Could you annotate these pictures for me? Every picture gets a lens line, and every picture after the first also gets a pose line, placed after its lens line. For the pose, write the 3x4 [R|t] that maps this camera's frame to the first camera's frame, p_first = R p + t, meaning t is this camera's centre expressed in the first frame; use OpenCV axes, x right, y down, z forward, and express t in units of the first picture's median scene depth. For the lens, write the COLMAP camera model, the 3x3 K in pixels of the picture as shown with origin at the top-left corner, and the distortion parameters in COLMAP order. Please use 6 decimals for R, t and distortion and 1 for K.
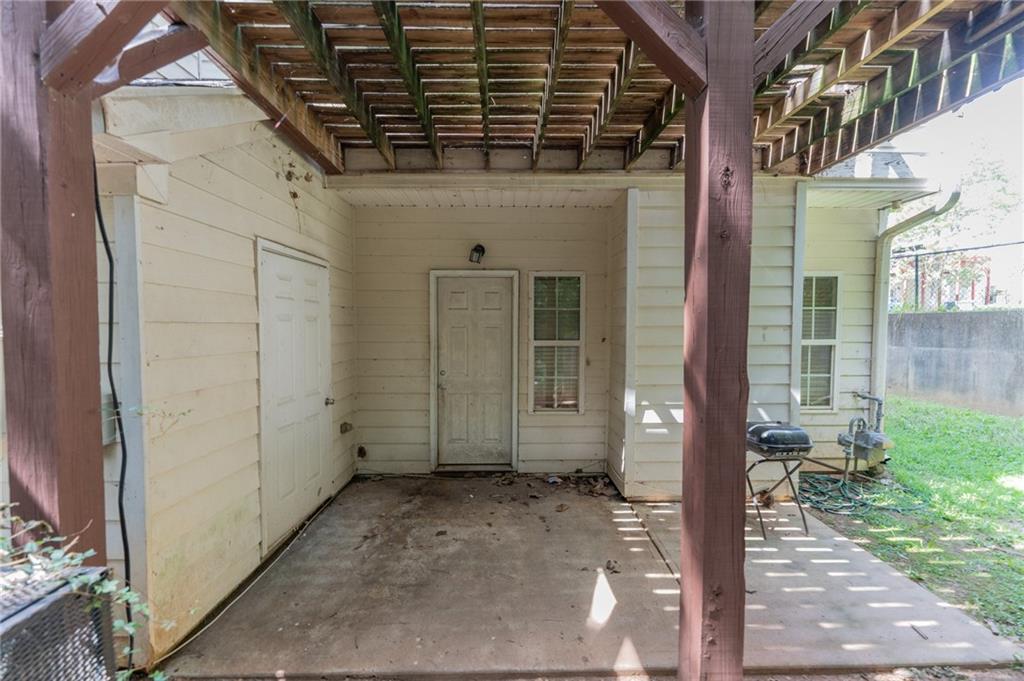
lens RADIAL K [[417.6, 0, 514.3], [0, 417.6, 340.7], [0, 0, 1]] dist [0.000011, -0.000183]
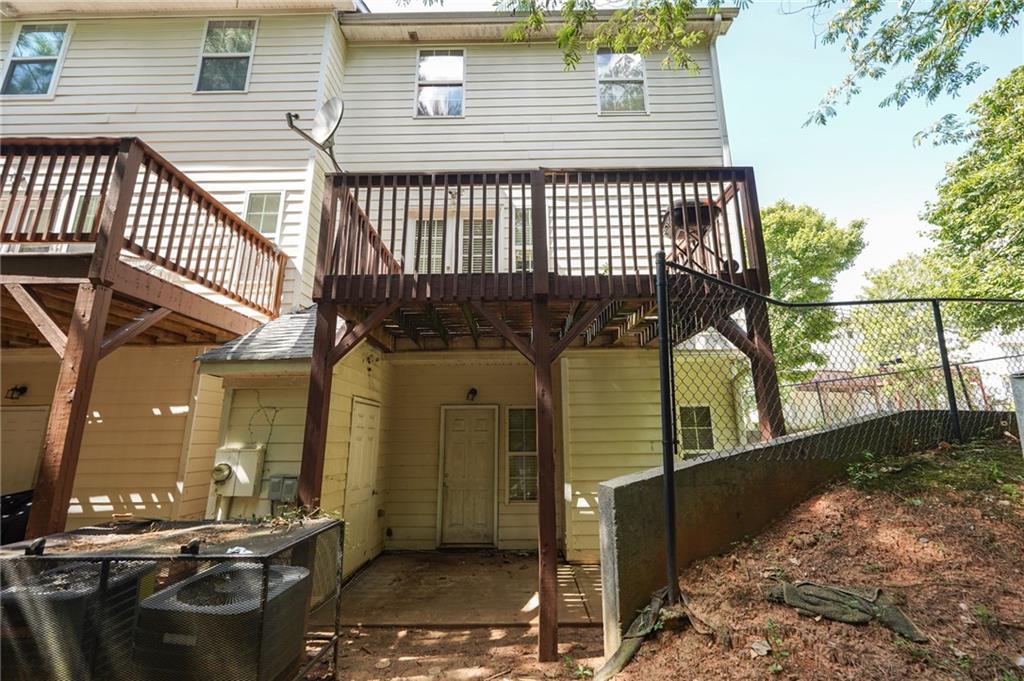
lens RADIAL K [[417.6, 0, 514.3], [0, 417.6, 339.7], [0, 0, 1]] dist [0.000011, -0.000183]
pose [[0.999812, -0.011626, -0.015492, 0.109687], [0.007047, 0.963344, -0.268177, 0.015811], [0.018042, 0.268017, 0.963245, -0.632391]]
